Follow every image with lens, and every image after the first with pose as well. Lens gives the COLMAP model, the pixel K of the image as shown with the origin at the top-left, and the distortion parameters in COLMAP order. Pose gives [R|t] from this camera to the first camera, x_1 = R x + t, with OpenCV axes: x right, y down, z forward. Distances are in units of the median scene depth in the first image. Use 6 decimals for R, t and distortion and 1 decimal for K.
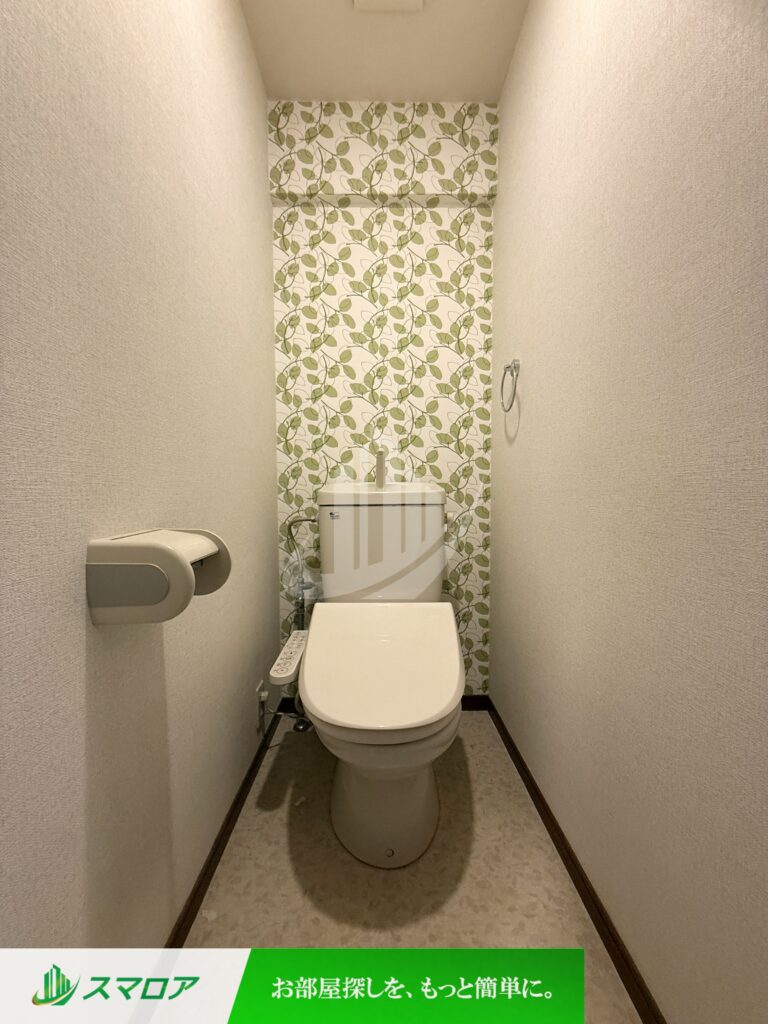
lens RADIAL K [[407.7, 0, 382.3], [0, 407.7, 510.7], [0, 0, 1]] dist [-0.000617, -0.000005]
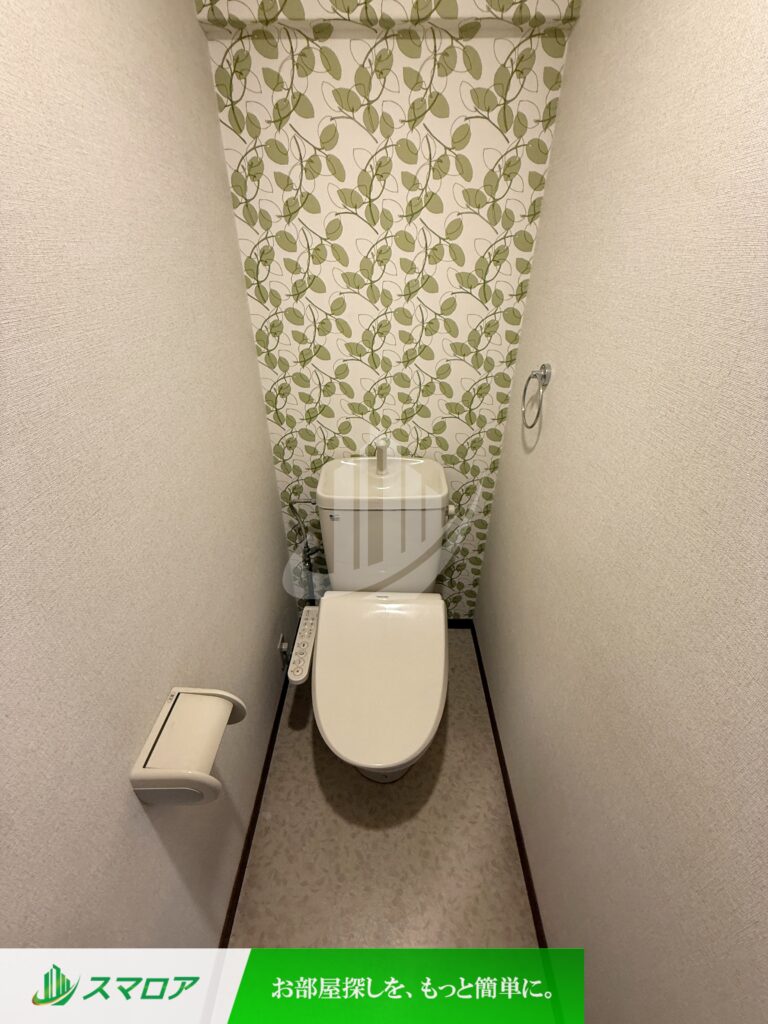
lens RADIAL K [[407.7, 0, 383.8], [0, 407.7, 509.9], [0, 0, 1]] dist [-0.000617, -0.000005]
pose [[0.999792, 0.013707, -0.015111, 0.018721], [-0.004526, 0.871237, 0.490841, -0.495225], [0.019894, -0.490671, 0.871118, 0.143594]]
